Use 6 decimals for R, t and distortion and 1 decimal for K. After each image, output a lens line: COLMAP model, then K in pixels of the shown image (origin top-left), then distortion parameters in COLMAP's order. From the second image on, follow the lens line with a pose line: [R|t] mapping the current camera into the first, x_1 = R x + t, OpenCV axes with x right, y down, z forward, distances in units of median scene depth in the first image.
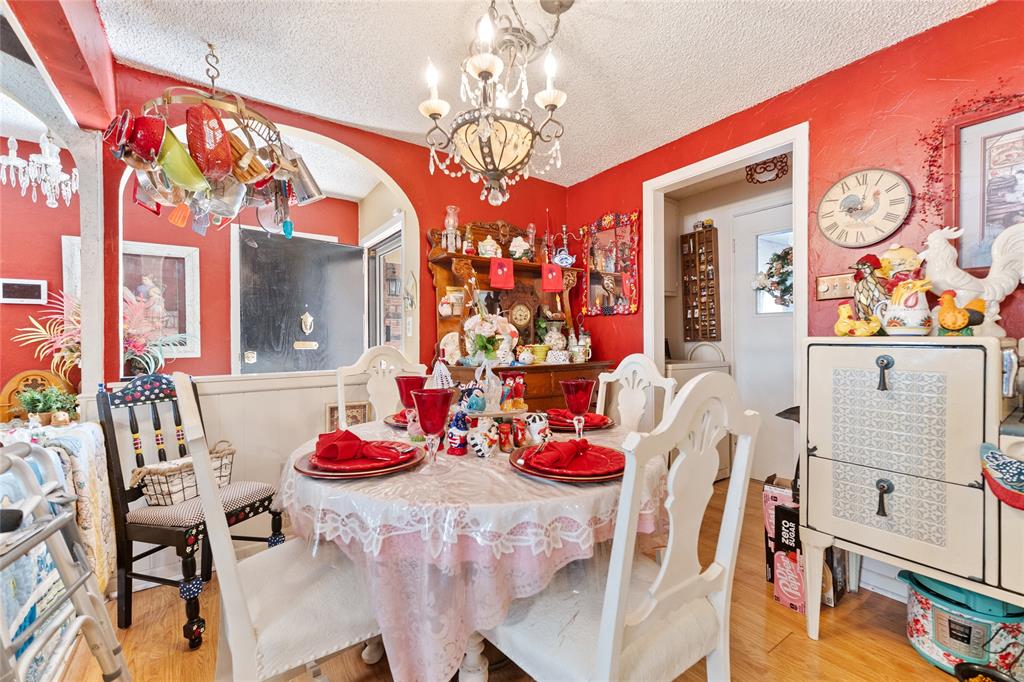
lens RADIAL K [[440.8, 0, 511.1], [0, 440.8, 343.1], [0, 0, 1]] dist [0.002070, 0.001183]
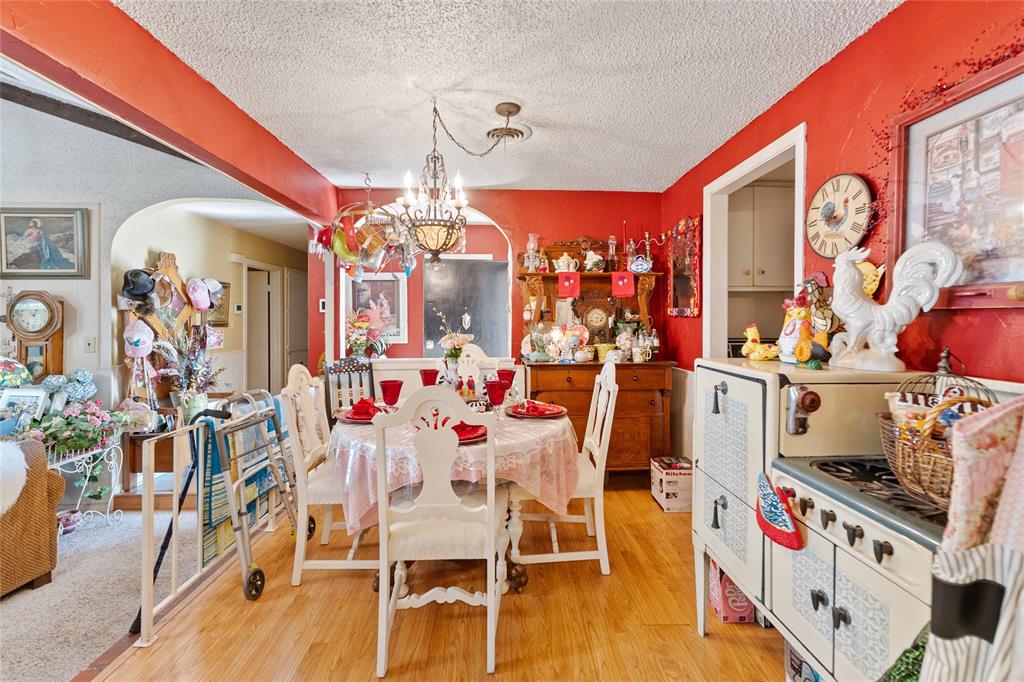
lens RADIAL K [[440.8, 0, 495.3], [0, 440.8, 322.3], [0, 0, 1]] dist [0.002070, 0.001183]
pose [[0.821103, 0.007381, -0.570732, 0.682142], [-0.006982, 0.999971, 0.002886, -0.079071], [0.570737, 0.001615, 0.821131, -0.138136]]
